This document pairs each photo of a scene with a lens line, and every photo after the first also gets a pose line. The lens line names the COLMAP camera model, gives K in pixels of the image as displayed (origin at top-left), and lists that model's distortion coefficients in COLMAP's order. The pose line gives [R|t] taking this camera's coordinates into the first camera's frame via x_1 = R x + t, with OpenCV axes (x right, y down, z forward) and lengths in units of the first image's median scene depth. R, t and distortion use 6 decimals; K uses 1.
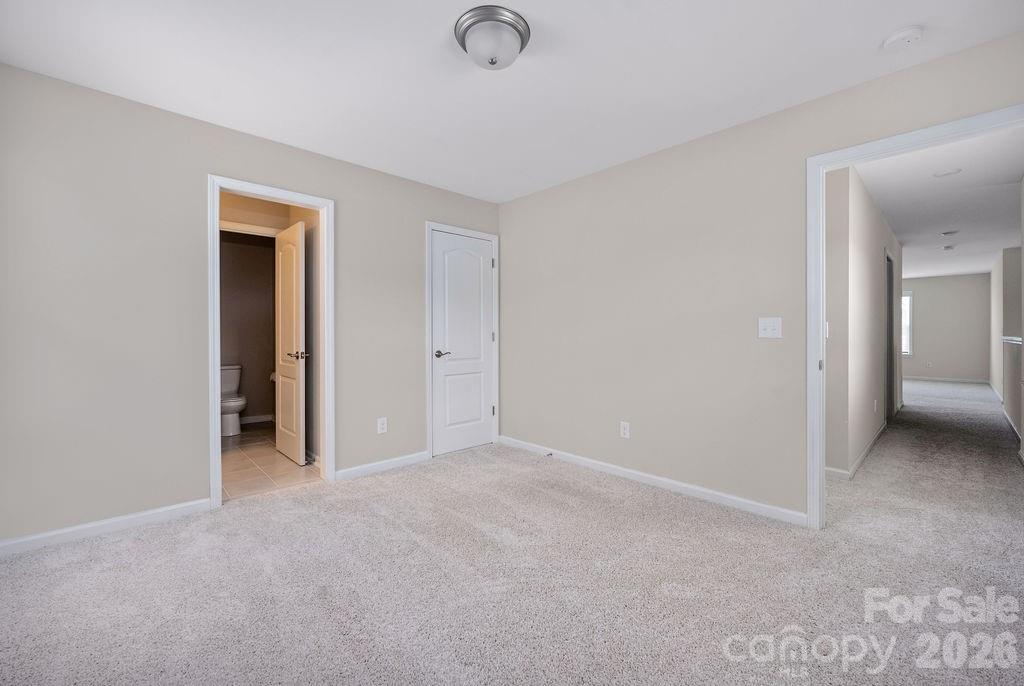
lens RADIAL K [[421.6, 0, 512.0], [0, 421.6, 343.0], [0, 0, 1]] dist [-0.000664, -0.000256]
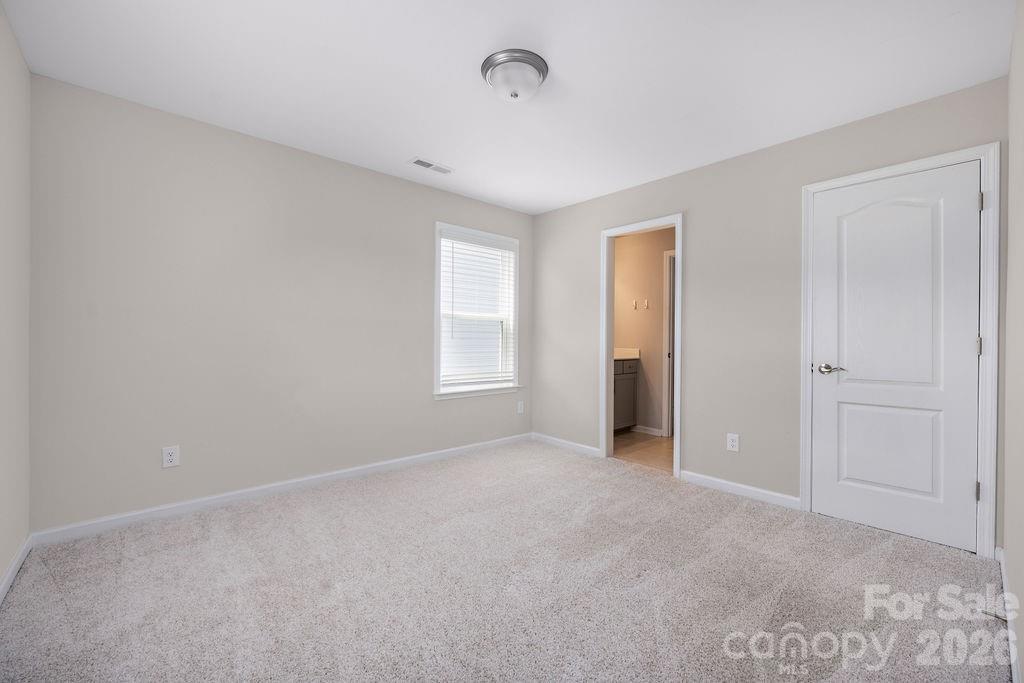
lens RADIAL K [[421.6, 0, 512.0], [0, 421.6, 341.5], [0, 0, 1]] dist [-0.000664, -0.000256]
pose [[-0.025862, 0.008228, -0.999632, 0.527681], [-0.027030, 0.999595, 0.008927, -0.010403], [0.999300, 0.027251, -0.025629, 0.496321]]
